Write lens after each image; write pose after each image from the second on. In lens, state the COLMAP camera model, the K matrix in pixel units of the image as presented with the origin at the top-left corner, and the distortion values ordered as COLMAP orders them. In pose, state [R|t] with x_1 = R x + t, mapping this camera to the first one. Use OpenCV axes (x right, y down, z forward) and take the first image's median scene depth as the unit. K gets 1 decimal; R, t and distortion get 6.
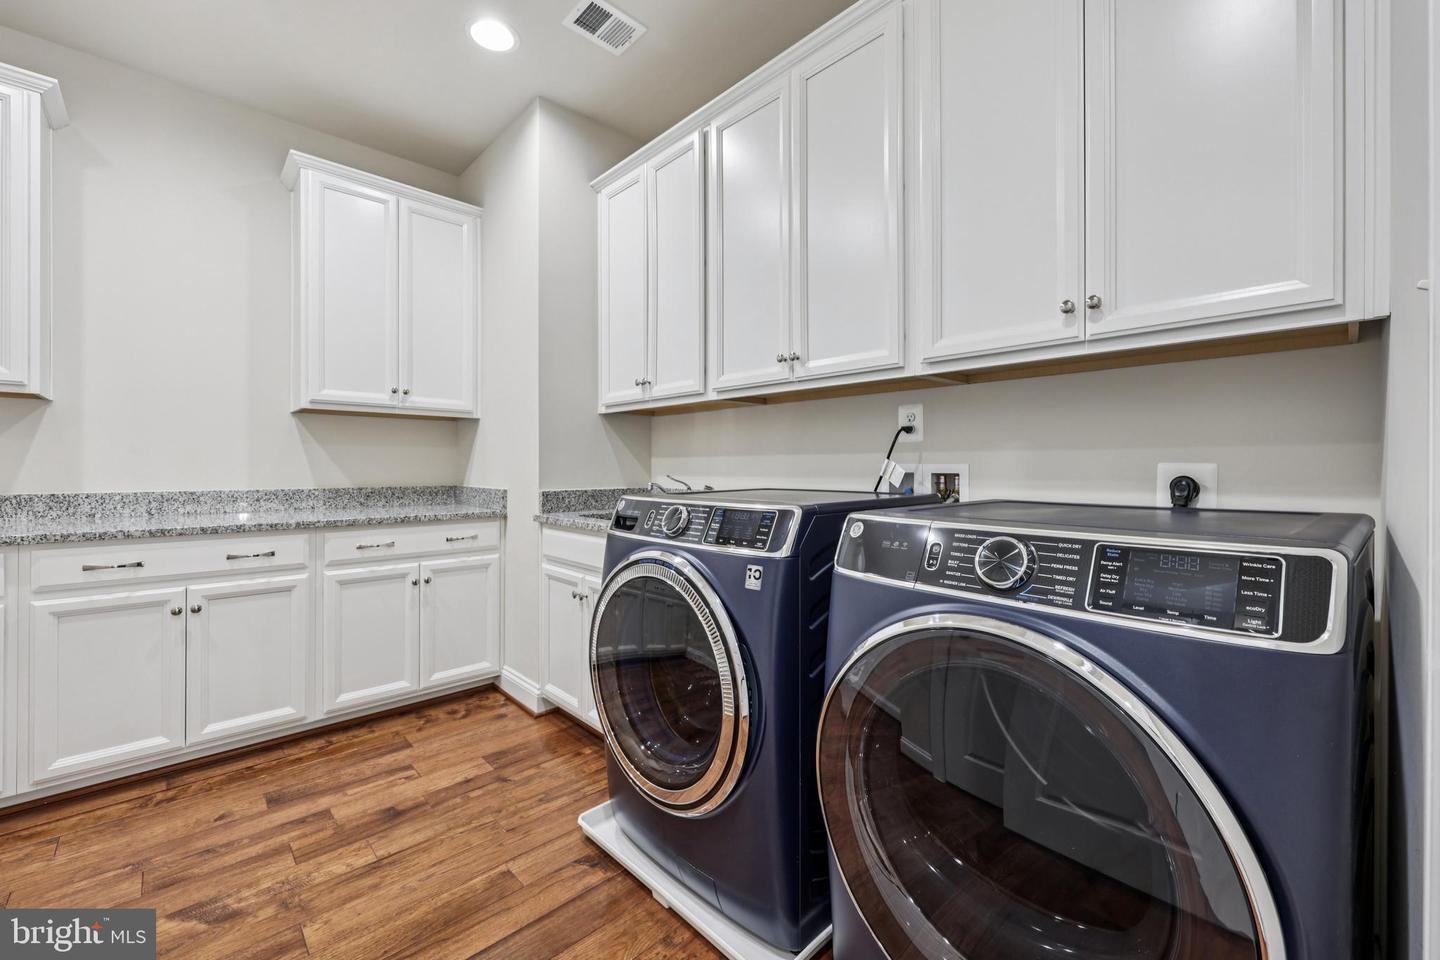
lens RADIAL K [[585.6, 0, 720.2], [0, 585.6, 464.8], [0, 0, 1]] dist [0.001040, 0.000044]
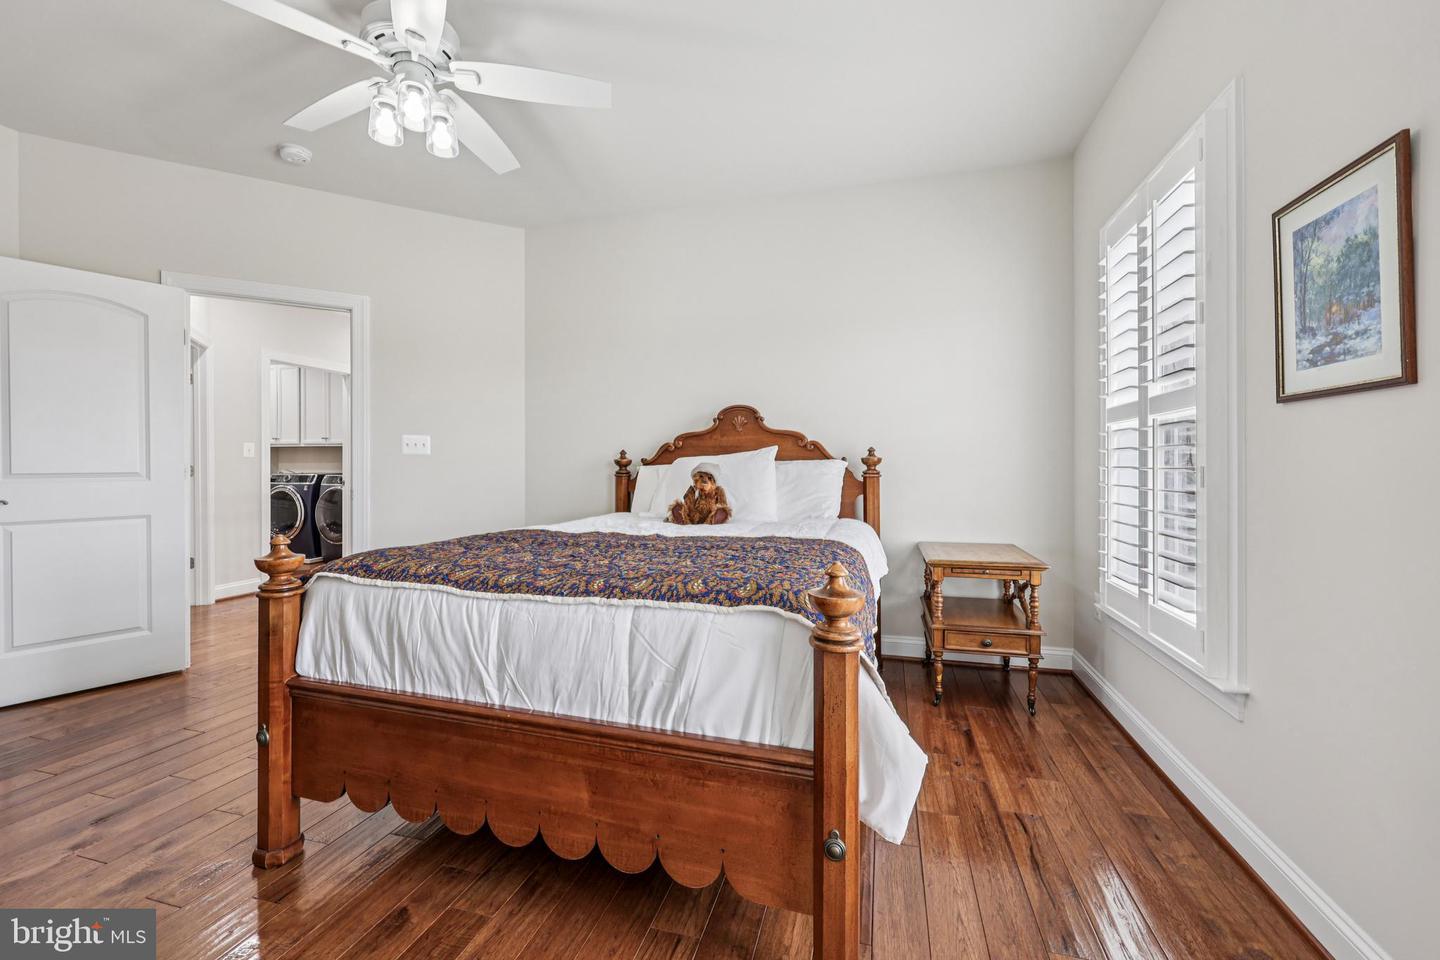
lens RADIAL K [[585.6, 0, 720.2], [0, 585.6, 464.8], [0, 0, 1]] dist [0.001040, 0.000044]
pose [[0.859409, 0.002697, 0.511282, 0.485440], [-0.002535, 0.999996, -0.001013, -0.016685], [-0.511283, -0.000426, 0.859412, -4.646656]]
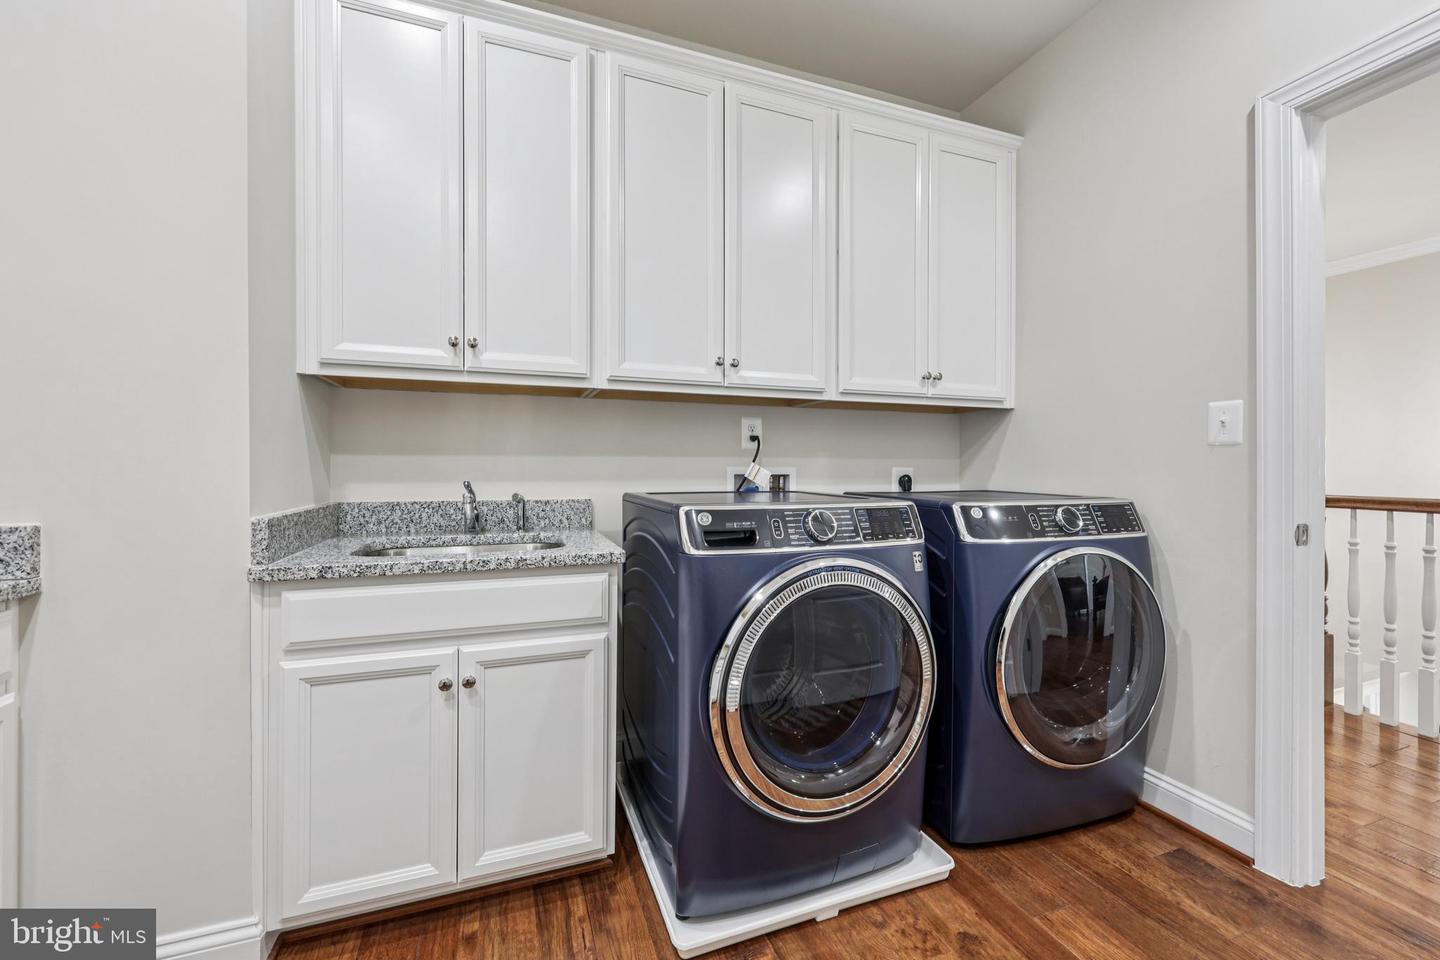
lens RADIAL K [[585.6, 0, 720.2], [0, 585.6, 464.8], [0, 0, 1]] dist [0.001040, 0.000044]
pose [[0.384946, 0.004200, 0.922930, -1.025559], [-0.005893, 0.999980, -0.002093, -0.003601], [-0.922920, -0.004634, 0.384963, 0.758327]]
